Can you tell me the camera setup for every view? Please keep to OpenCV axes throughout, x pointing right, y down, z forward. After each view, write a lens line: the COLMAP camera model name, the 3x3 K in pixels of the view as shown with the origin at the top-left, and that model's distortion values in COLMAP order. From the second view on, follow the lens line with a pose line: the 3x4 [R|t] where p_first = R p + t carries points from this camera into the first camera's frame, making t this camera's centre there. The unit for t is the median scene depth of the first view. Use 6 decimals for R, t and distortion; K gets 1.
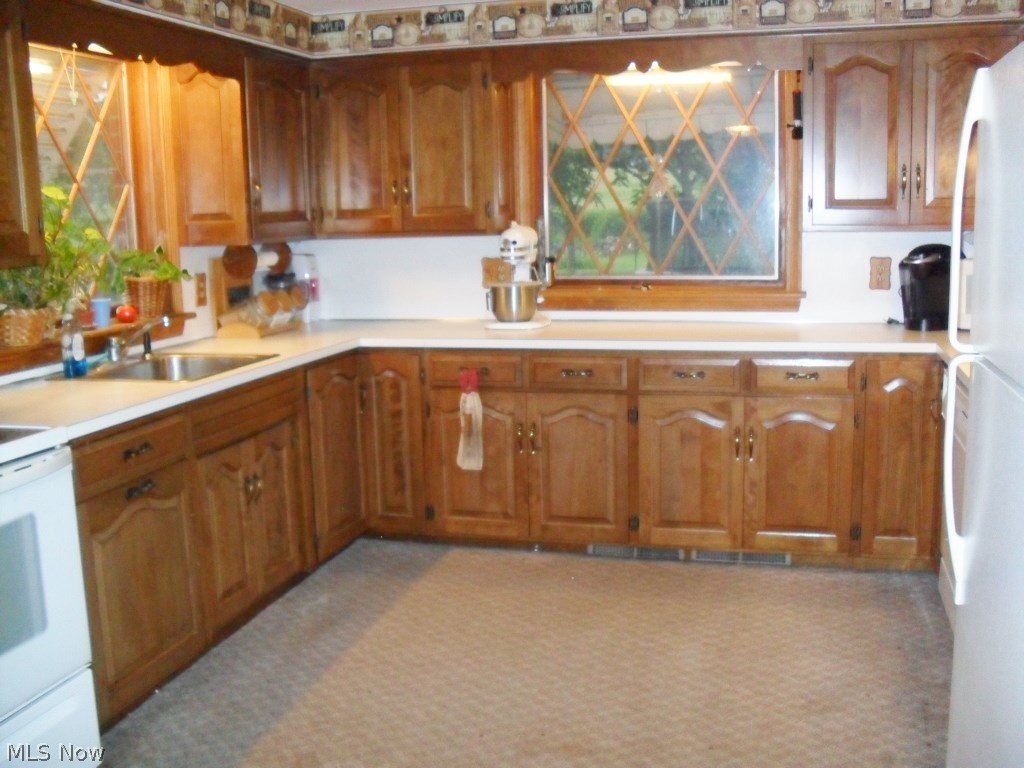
lens RADIAL K [[1050.2, 0, 512.0], [0, 1050.2, 384.0], [0, 0, 1]] dist [-0.065588, -0.007378]
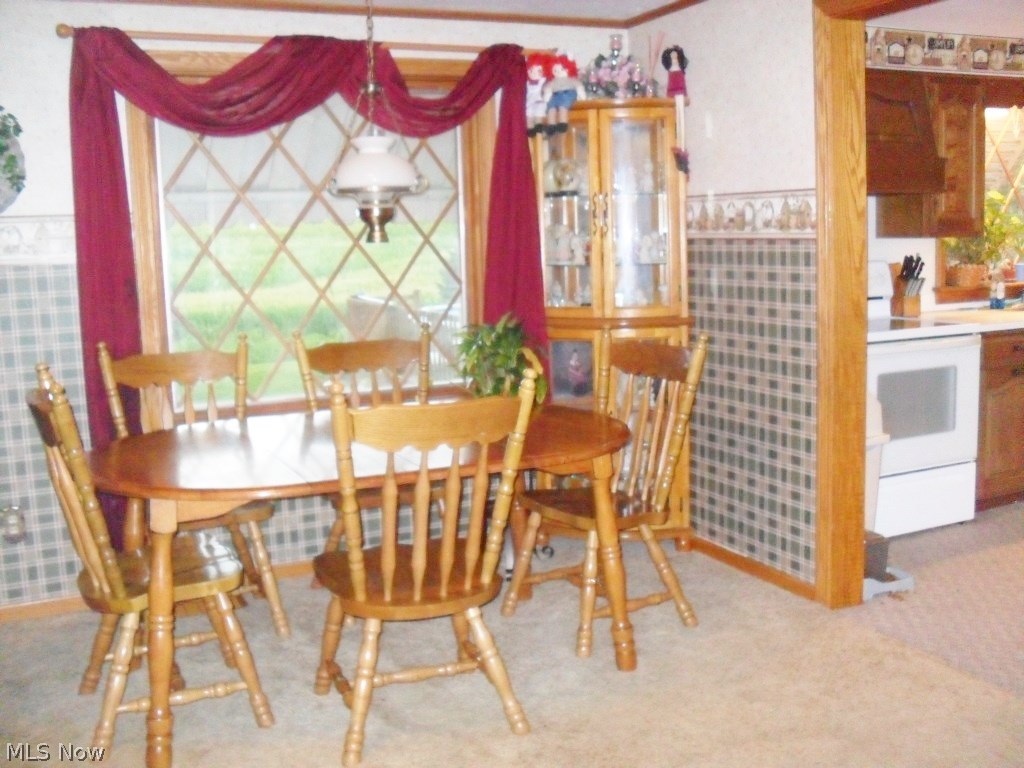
lens RADIAL K [[1044.8, 0, 512.0], [0, 1044.8, 384.0], [0, 0, 1]] dist [-0.102310, -0.002243]
pose [[0.632889, 0.113567, -0.765868, 0.348440], [-0.110794, 0.992288, 0.055586, 0.110308], [0.766274, 0.049674, 0.640591, -0.619000]]
